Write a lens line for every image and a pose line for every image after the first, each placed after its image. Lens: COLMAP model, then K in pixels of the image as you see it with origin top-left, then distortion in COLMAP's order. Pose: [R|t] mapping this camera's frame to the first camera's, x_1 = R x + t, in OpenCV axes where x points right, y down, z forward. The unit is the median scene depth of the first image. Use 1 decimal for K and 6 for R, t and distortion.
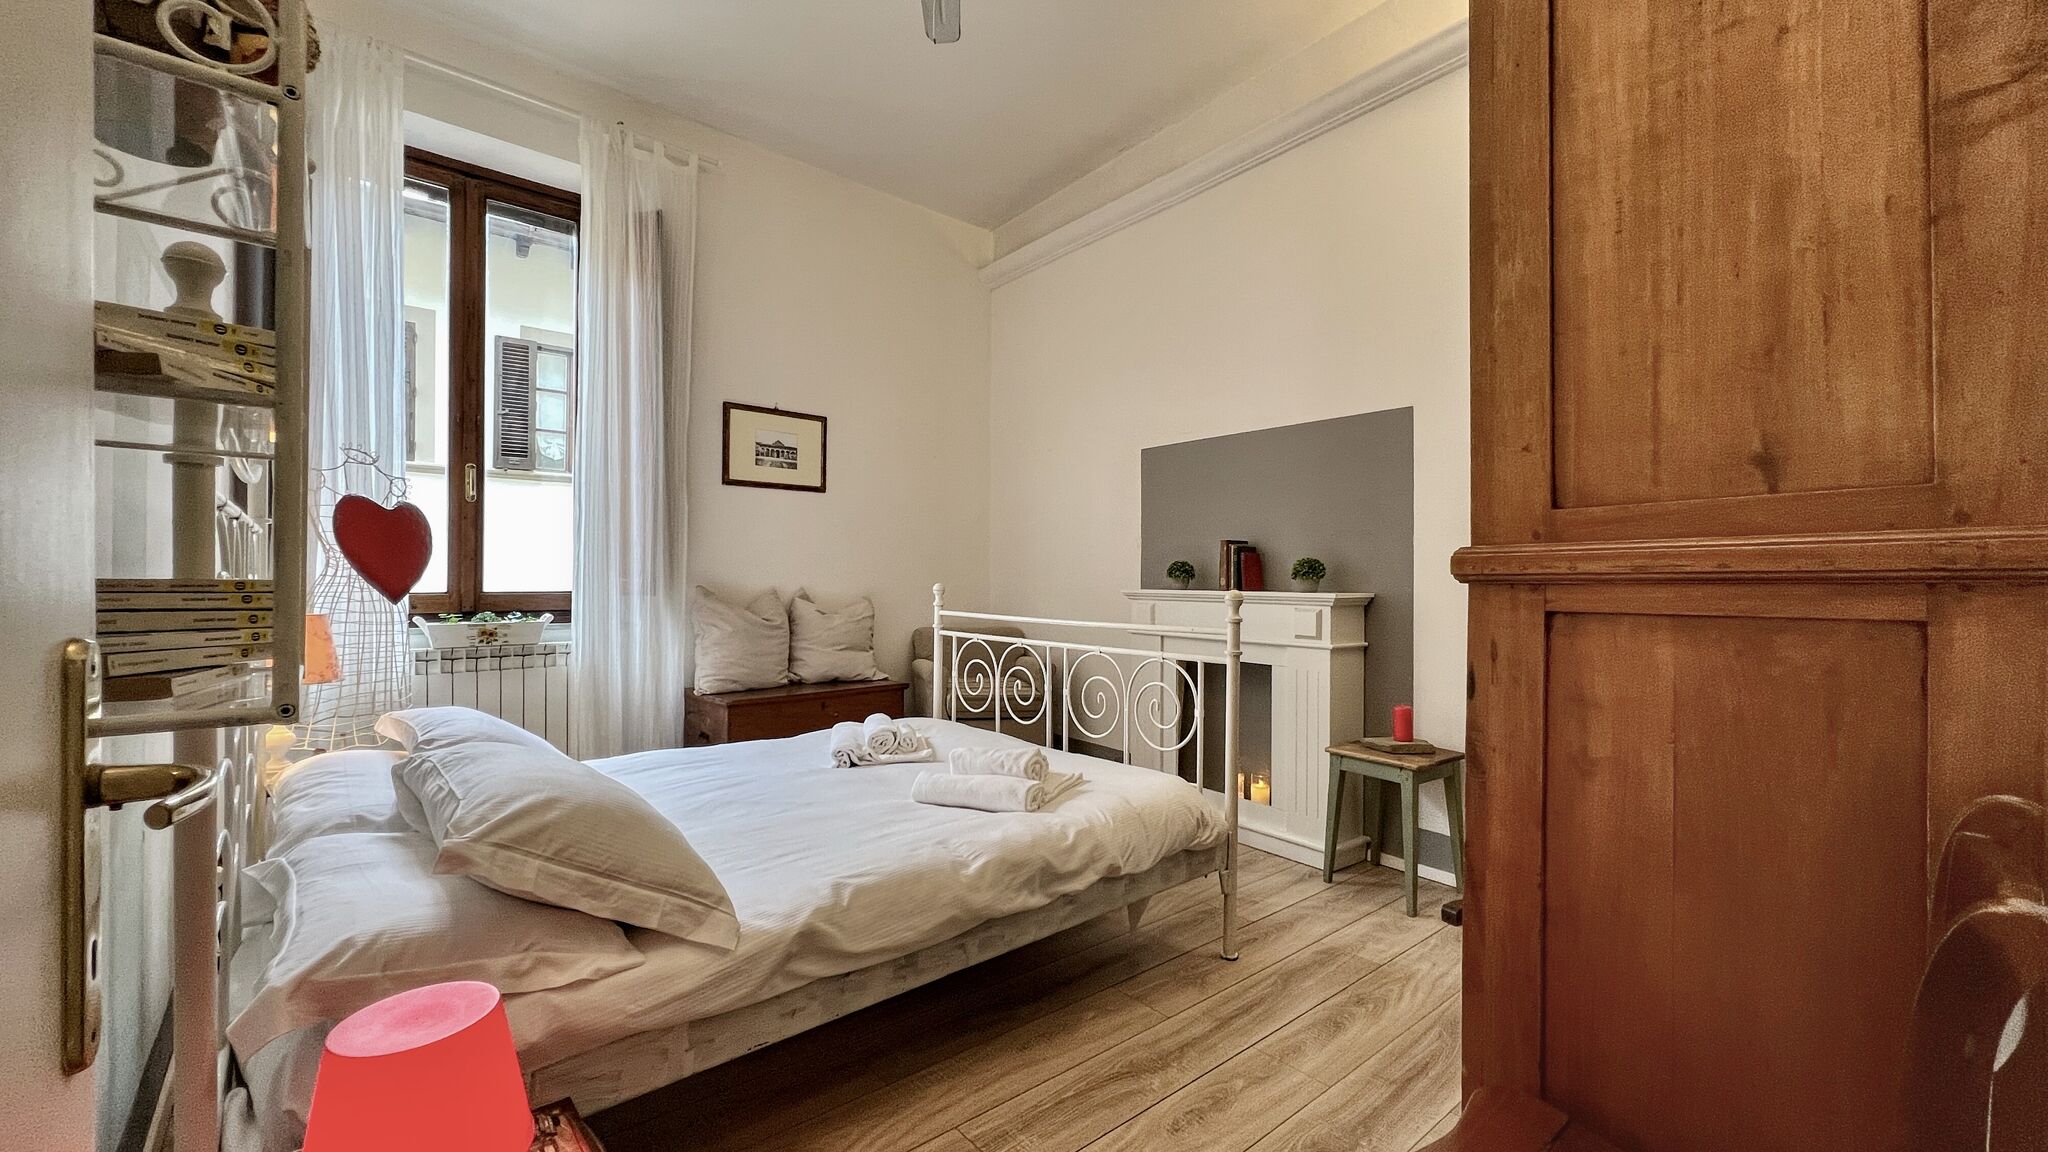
lens RADIAL K [[787.7, 0, 1027.7], [0, 787.7, 579.4], [0, 0, 1]] dist [-0.000218, 0.000089]
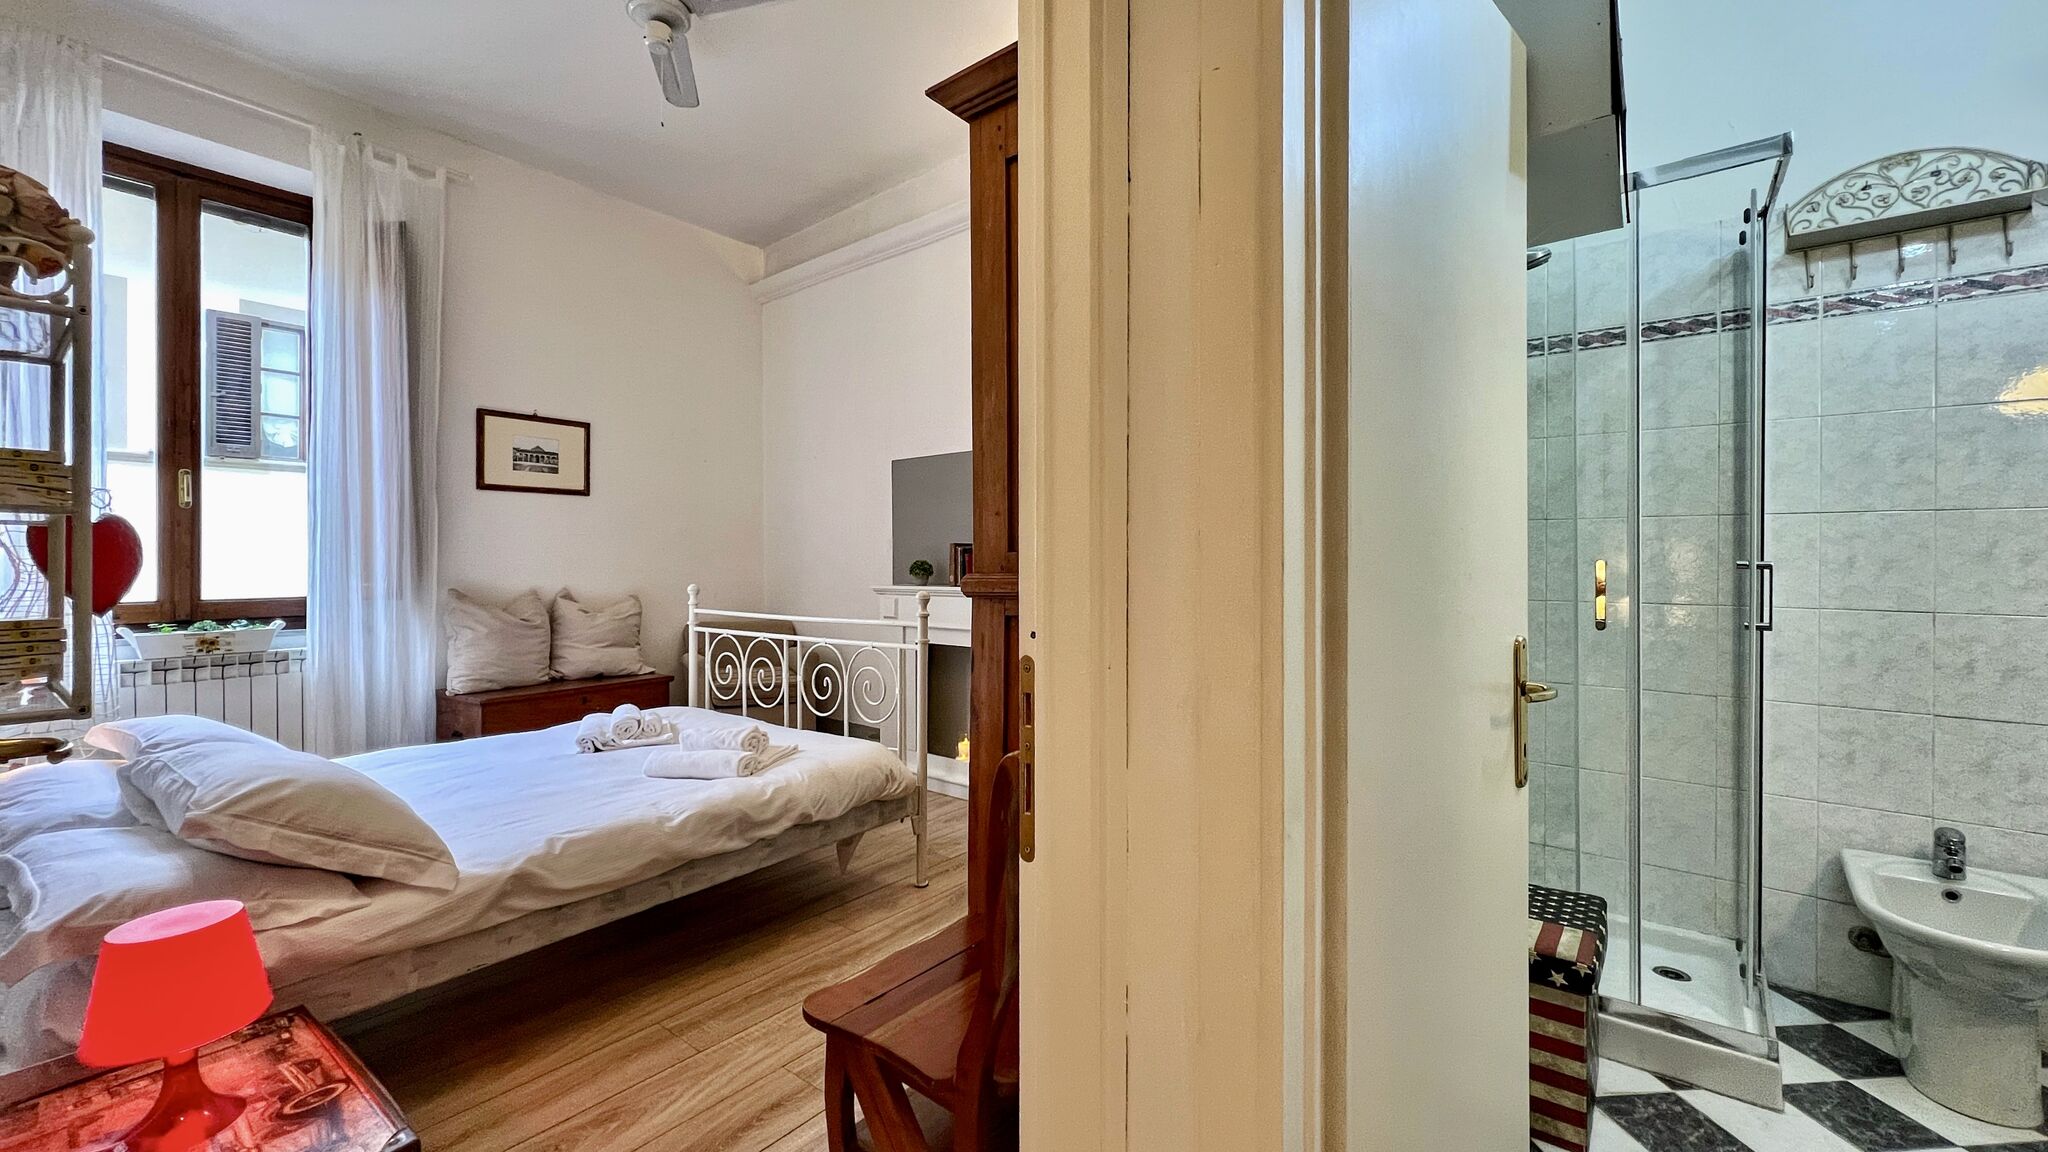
lens RADIAL K [[790.4, 0, 1017.7], [0, 790.4, 562.7], [0, 0, 1]] dist [-0.000103, -0.000080]
pose [[0.978950, -0.010480, 0.203830, 0.116348], [0.010709, 0.999943, -0.000018, -0.022041], [-0.203818, 0.002200, 0.979006, -0.191775]]
